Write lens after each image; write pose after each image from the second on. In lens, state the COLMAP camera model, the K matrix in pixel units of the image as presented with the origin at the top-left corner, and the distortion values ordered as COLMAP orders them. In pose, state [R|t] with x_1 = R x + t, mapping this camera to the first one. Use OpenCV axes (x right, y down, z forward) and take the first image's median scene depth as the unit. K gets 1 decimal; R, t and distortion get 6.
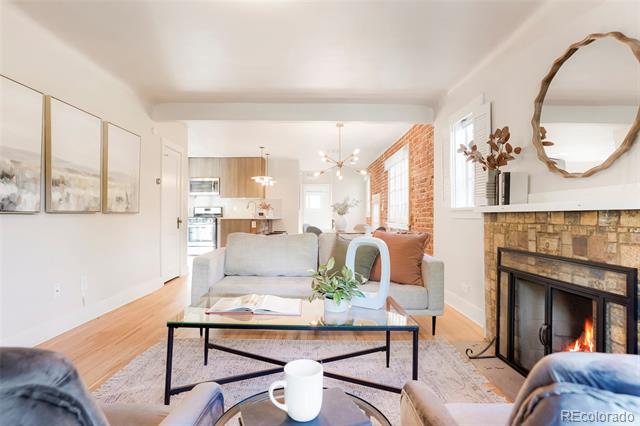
lens RADIAL K [[330.3, 0, 320.0], [0, 330.3, 213.0], [0, 0, 1]] dist [-0.015785, 0.001042]
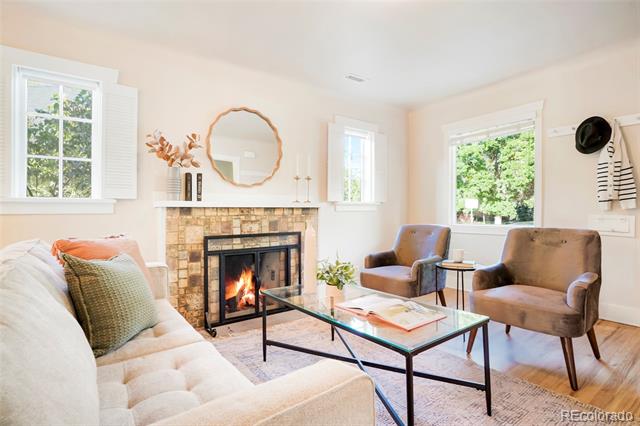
lens RADIAL K [[324.4, 0, 320.0], [0, 324.4, 213.0], [0, 0, 1]] dist [-0.067509, 0.024225]
pose [[-0.582145, -0.011753, 0.813000, -0.675981], [-0.008889, 0.999928, 0.008091, 0.006177], [-0.813036, -0.002517, -0.582208, 1.416937]]
